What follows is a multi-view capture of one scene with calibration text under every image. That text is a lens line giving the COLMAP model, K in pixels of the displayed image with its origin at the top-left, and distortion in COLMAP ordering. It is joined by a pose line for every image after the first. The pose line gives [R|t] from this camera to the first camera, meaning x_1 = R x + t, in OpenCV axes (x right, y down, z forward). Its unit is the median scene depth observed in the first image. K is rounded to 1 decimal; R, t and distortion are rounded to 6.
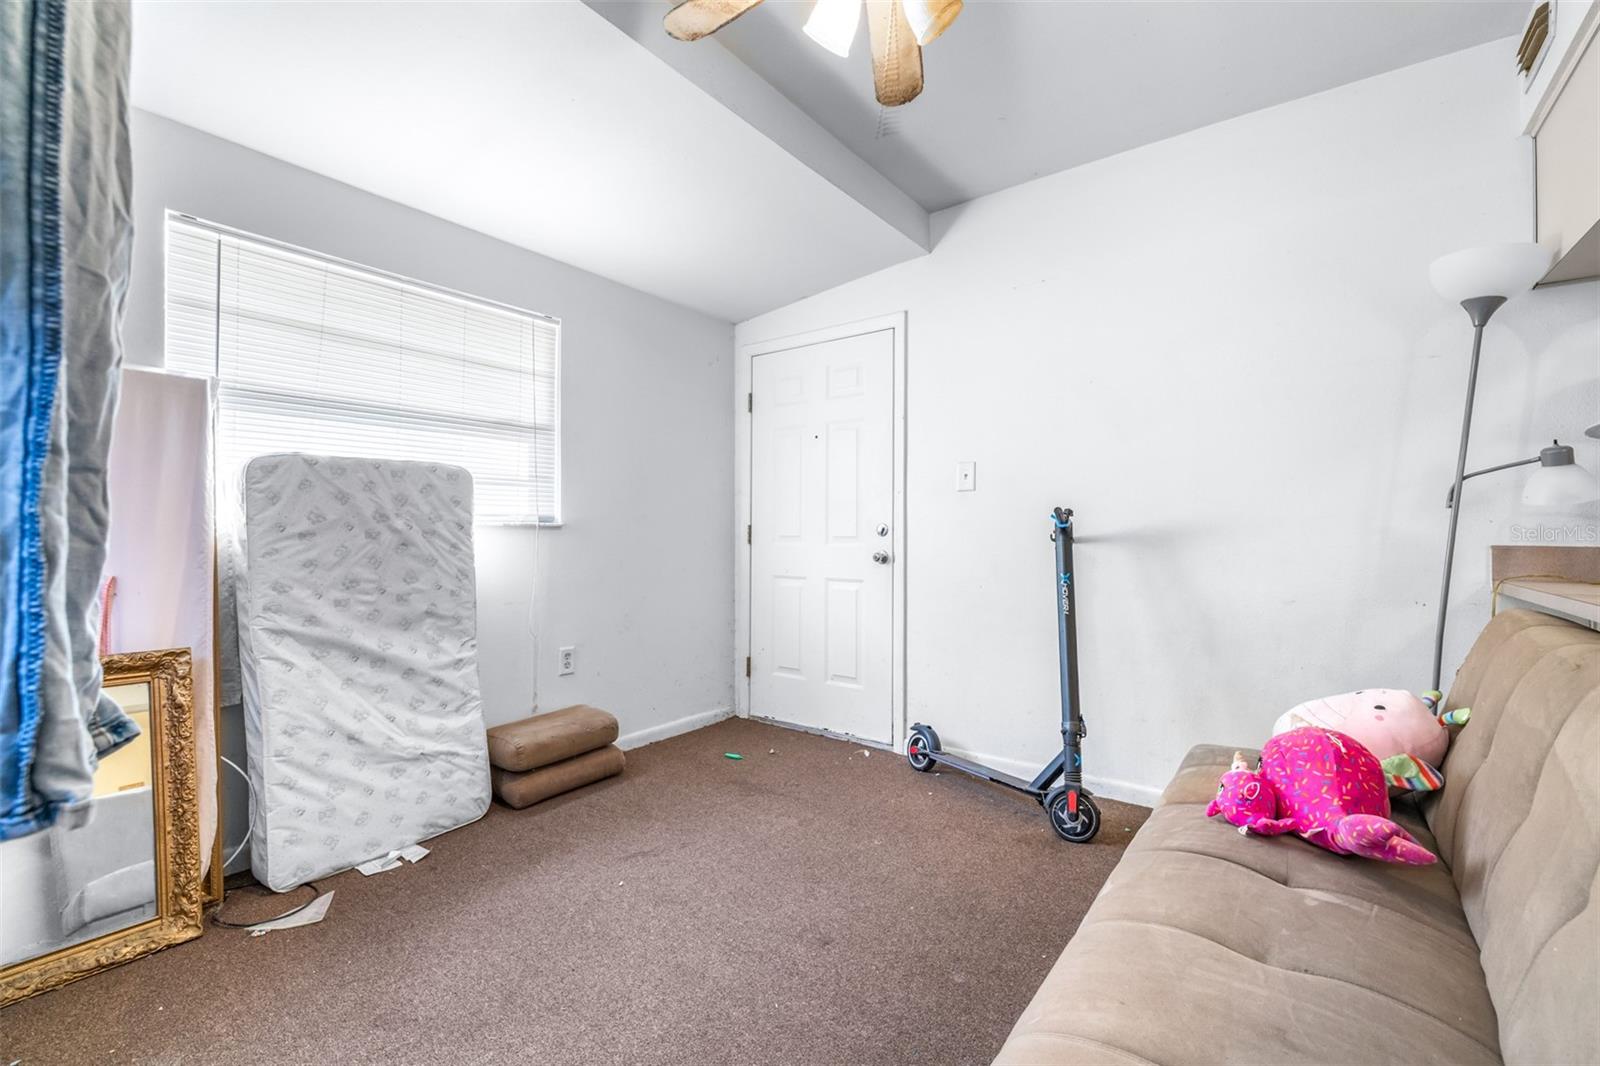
lens RADIAL K [[677.5, 0, 804.6], [0, 677.5, 529.5], [0, 0, 1]] dist [0.000522, -0.000198]
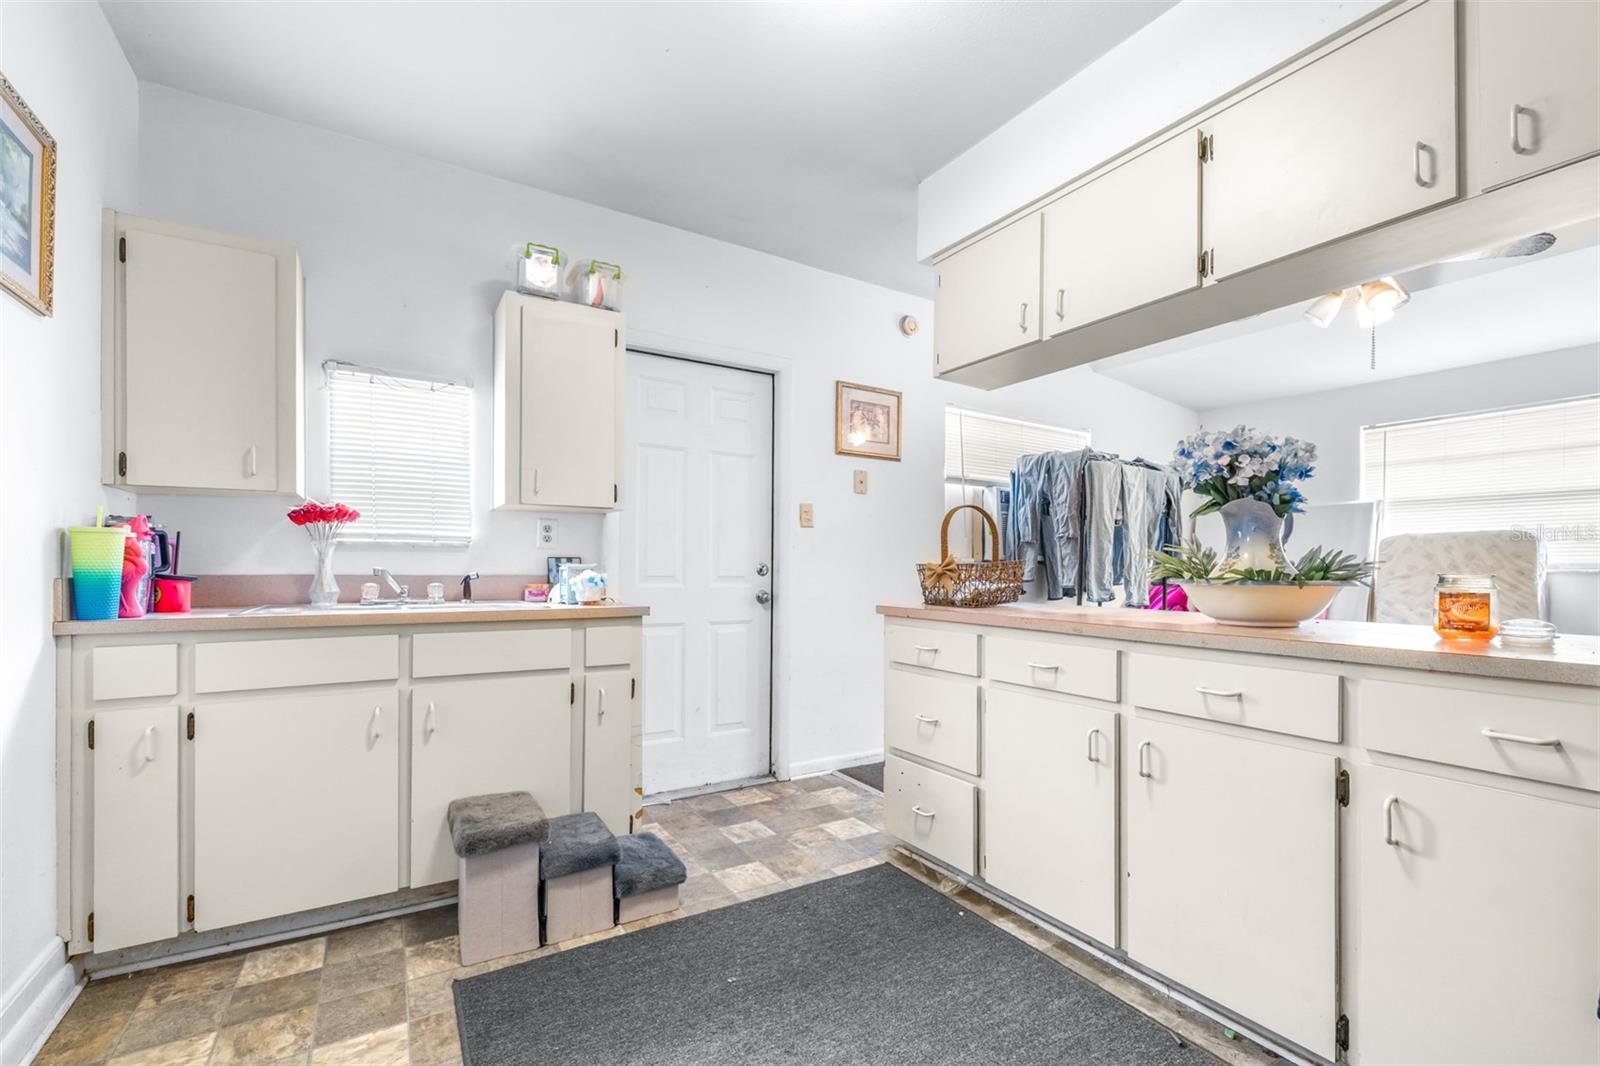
lens RADIAL K [[692.7, 0, 799.7], [0, 692.7, 569.6], [0, 0, 1]] dist [-0.000317, 0.000001]
pose [[-0.374599, -0.001319, -0.927186, 1.639603], [-0.008303, 0.999964, 0.001932, -0.001894], [0.927150, 0.008422, -0.374596, 0.149531]]
